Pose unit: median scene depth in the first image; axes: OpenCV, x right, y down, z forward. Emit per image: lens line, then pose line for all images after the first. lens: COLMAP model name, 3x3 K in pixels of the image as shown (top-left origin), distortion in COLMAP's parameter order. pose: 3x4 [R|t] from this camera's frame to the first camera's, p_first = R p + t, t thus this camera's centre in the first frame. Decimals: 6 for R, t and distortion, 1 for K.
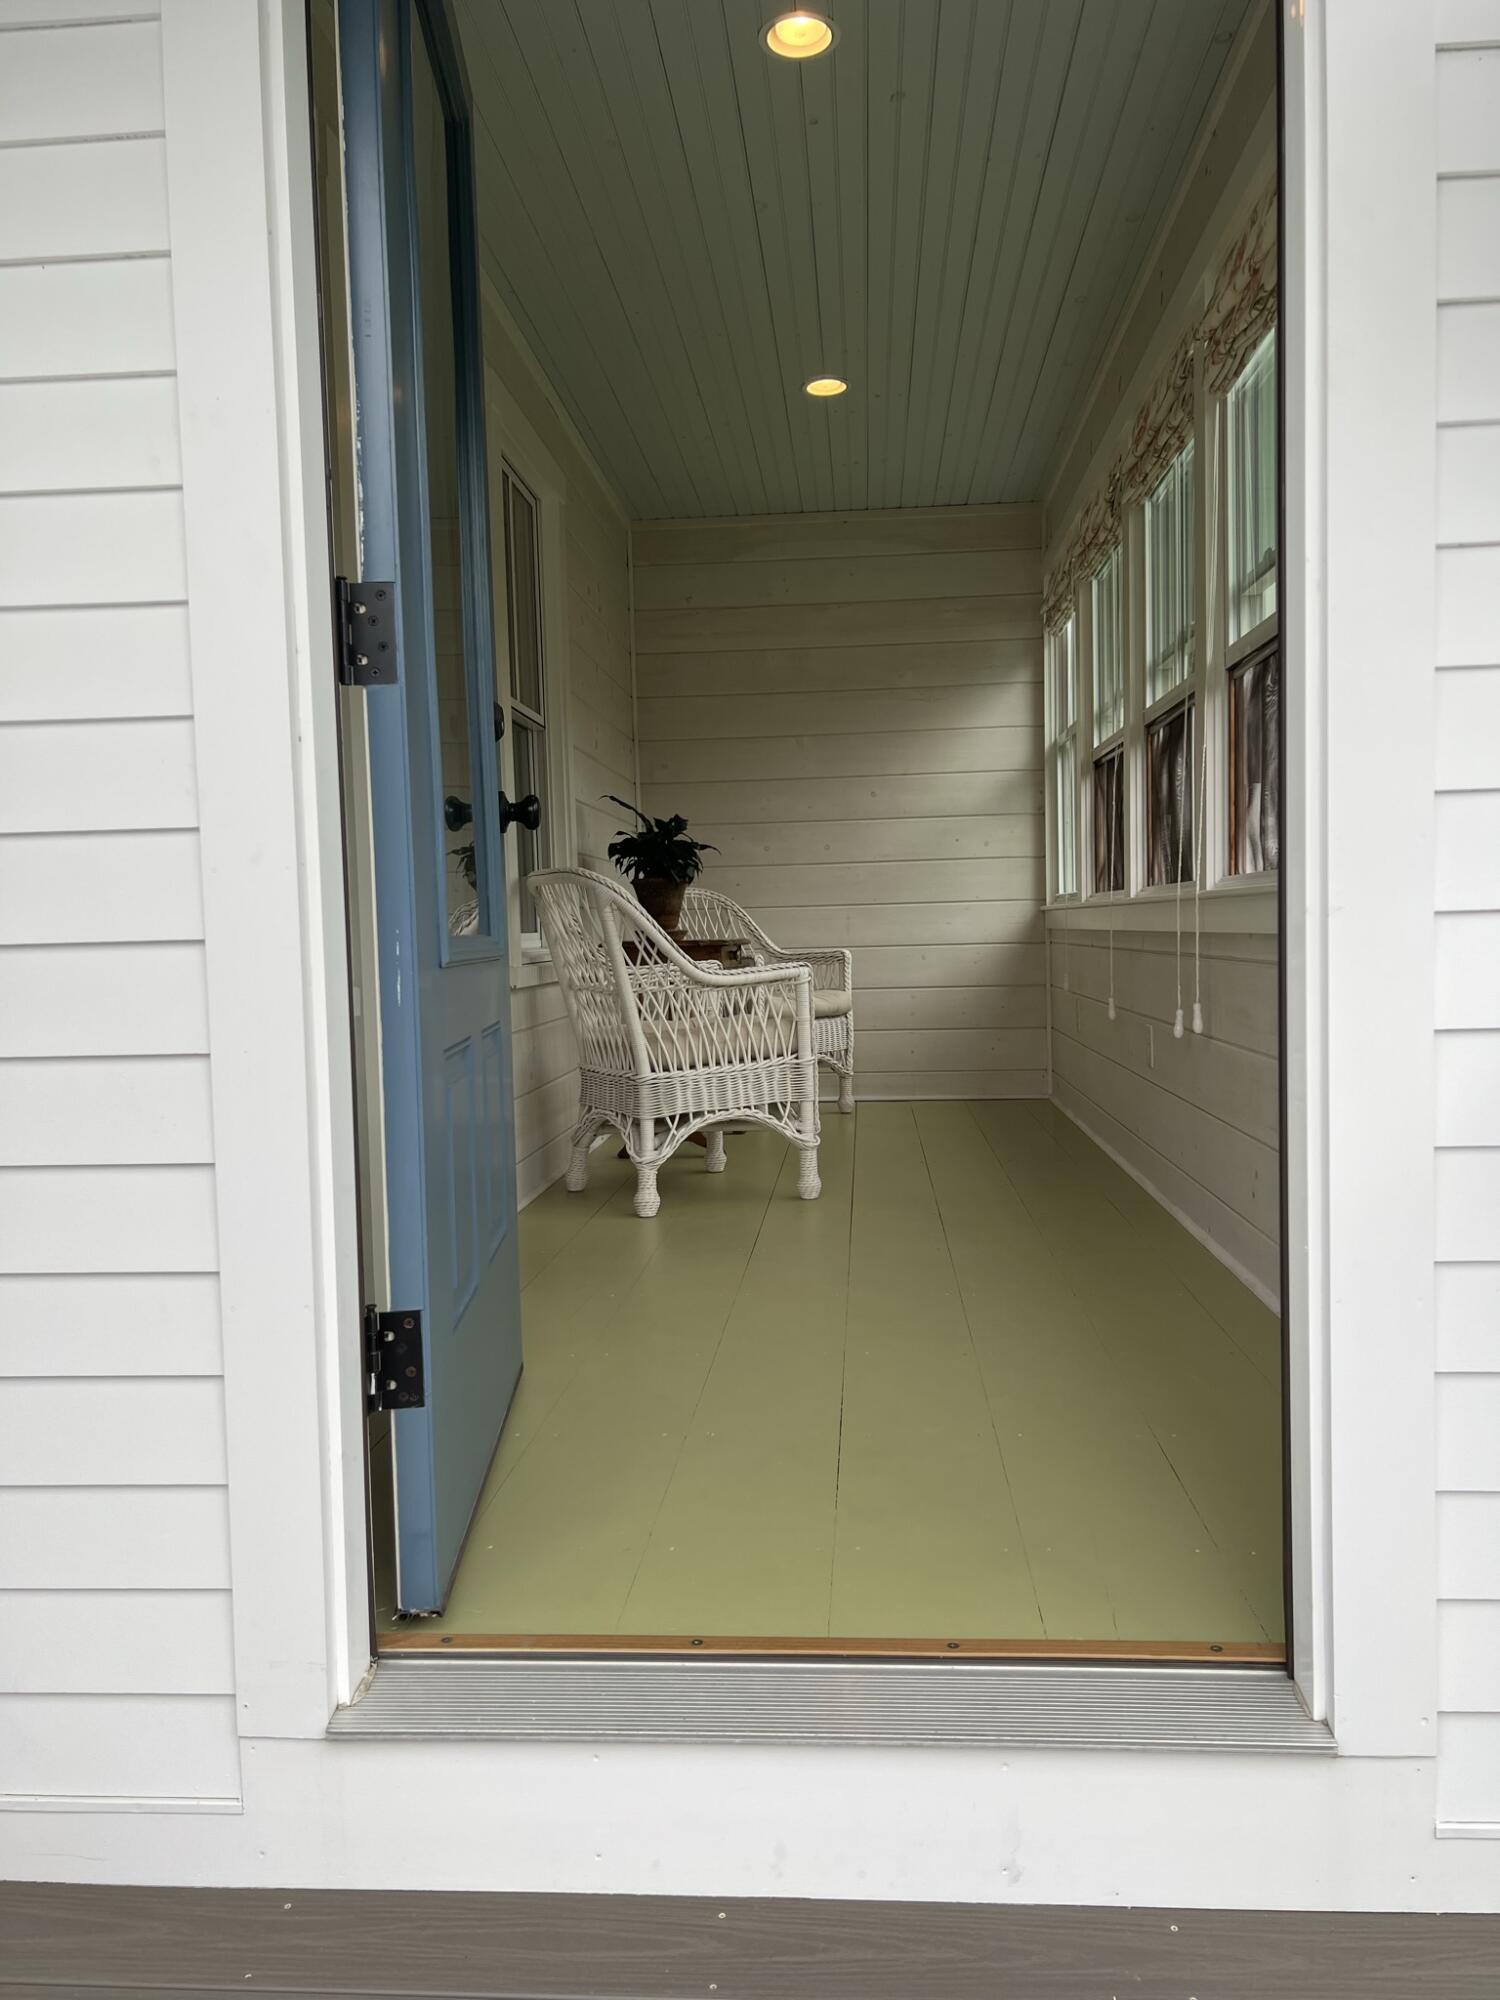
lens RADIAL K [[1505.6, 0, 751.1], [0, 1505.6, 1008.8], [0, 0, 1]] dist [0.010402, -0.001254]
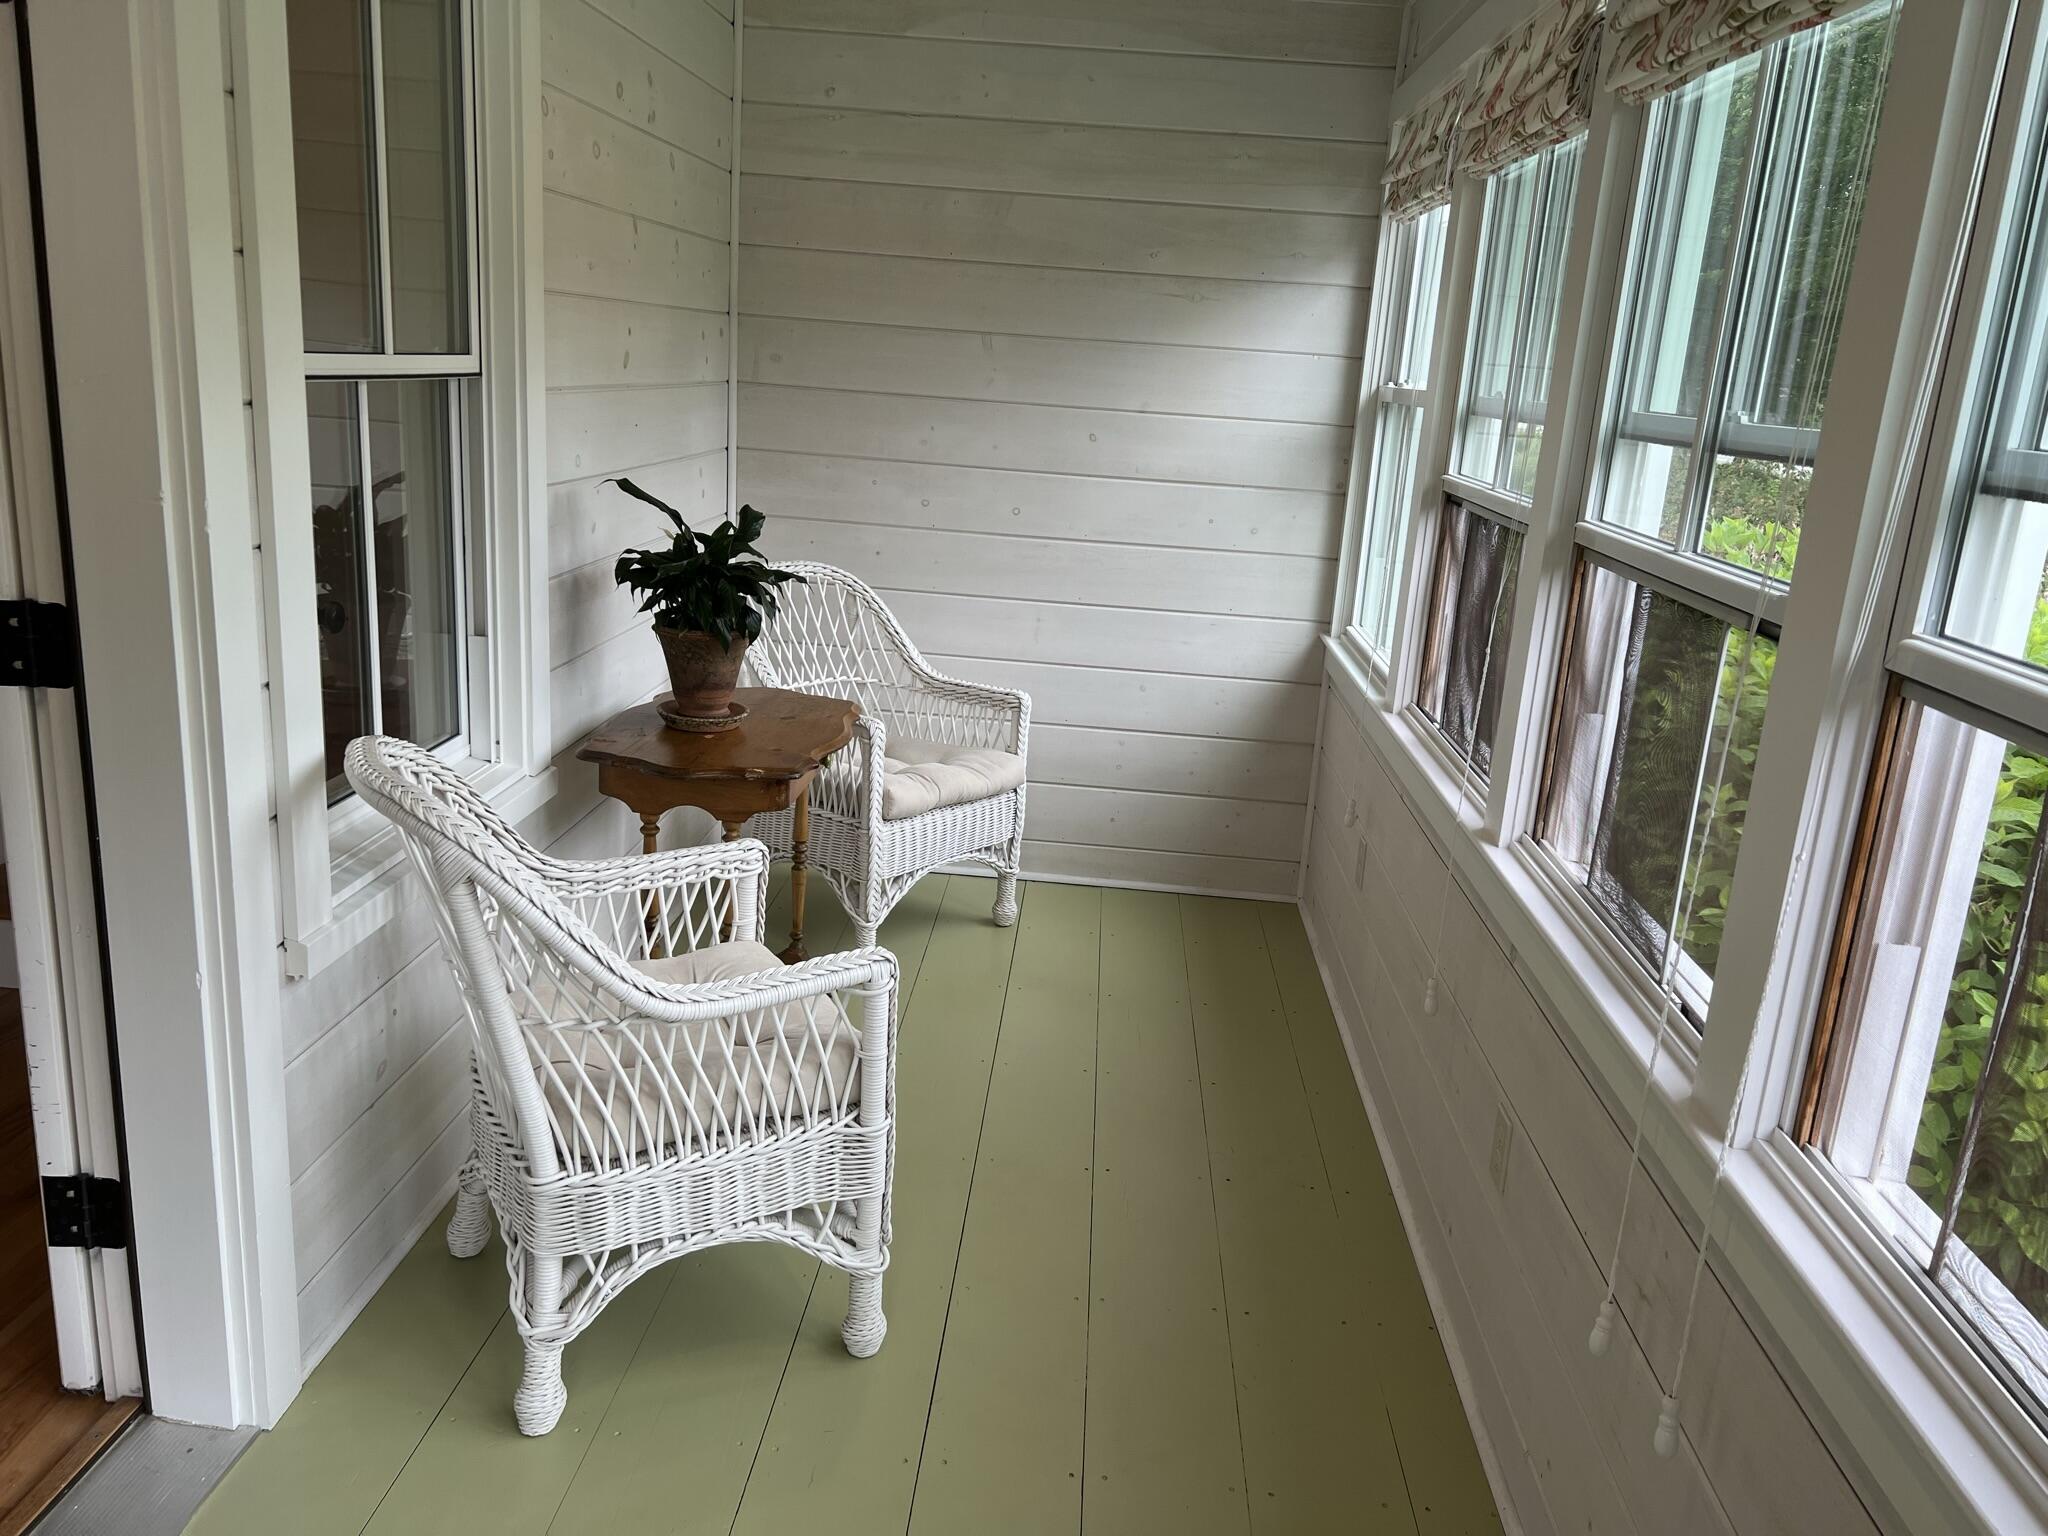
lens RADIAL K [[1541.8, 0, 1062.4], [0, 1541.8, 745.5], [0, 0, 1]] dist [0.010402, -0.001254]
pose [[0.994841, 0.081789, 0.060015, 0.059062], [-0.091712, 0.977981, 0.187463, -0.207136], [-0.043361, -0.192000, 0.980437, 0.483353]]
